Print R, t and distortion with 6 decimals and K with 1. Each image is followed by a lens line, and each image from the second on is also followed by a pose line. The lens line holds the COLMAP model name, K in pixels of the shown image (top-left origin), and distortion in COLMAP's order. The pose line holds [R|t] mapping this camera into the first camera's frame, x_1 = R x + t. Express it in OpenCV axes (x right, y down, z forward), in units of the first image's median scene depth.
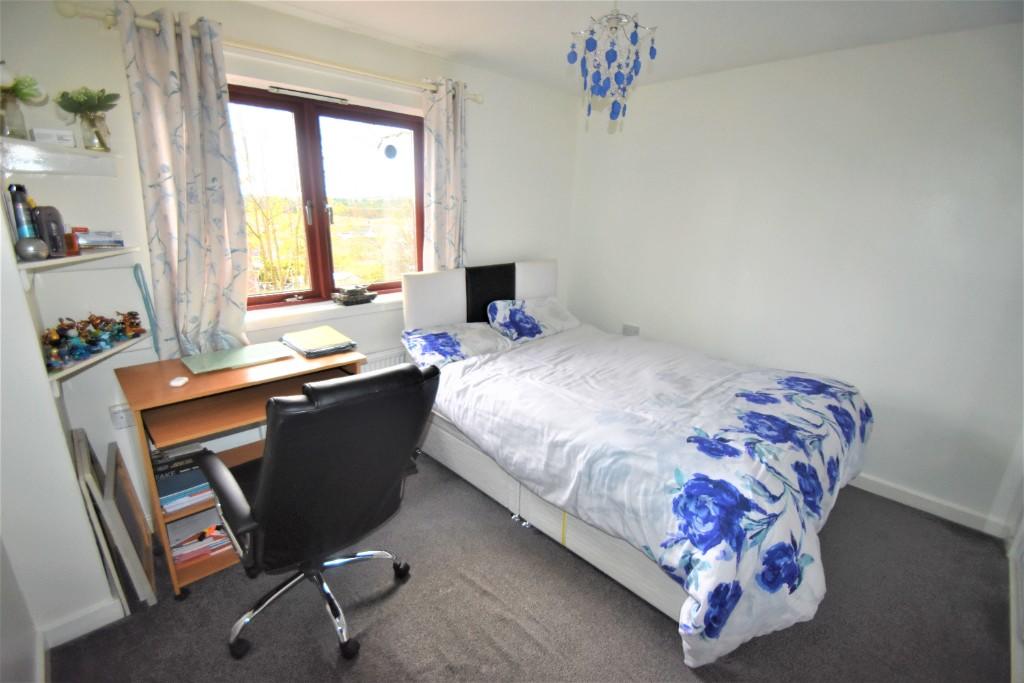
lens RADIAL K [[454.3, 0, 494.6], [0, 454.3, 346.1], [0, 0, 1]] dist [0.011551, -0.015022]
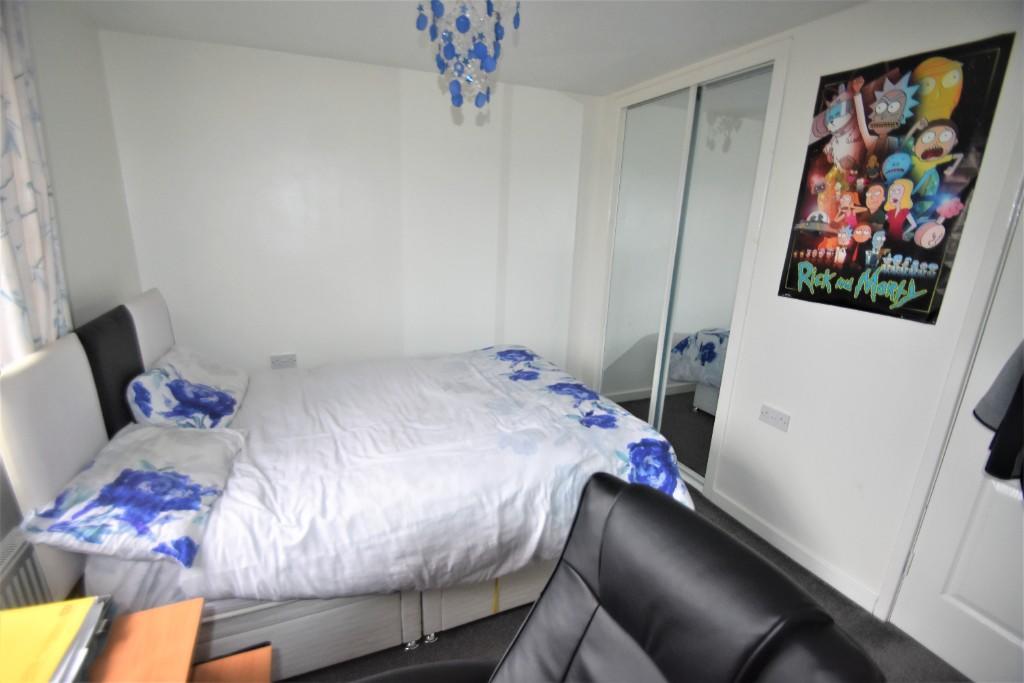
lens RADIAL K [[454.3, 0, 494.6], [0, 454.3, 346.1], [0, 0, 1]] dist [0.011551, -0.015022]
pose [[0.366394, -0.262616, 0.892630, -0.447278], [0.255255, 0.950907, 0.174988, -0.172653], [-0.894763, 0.163734, 0.415441, 0.538133]]
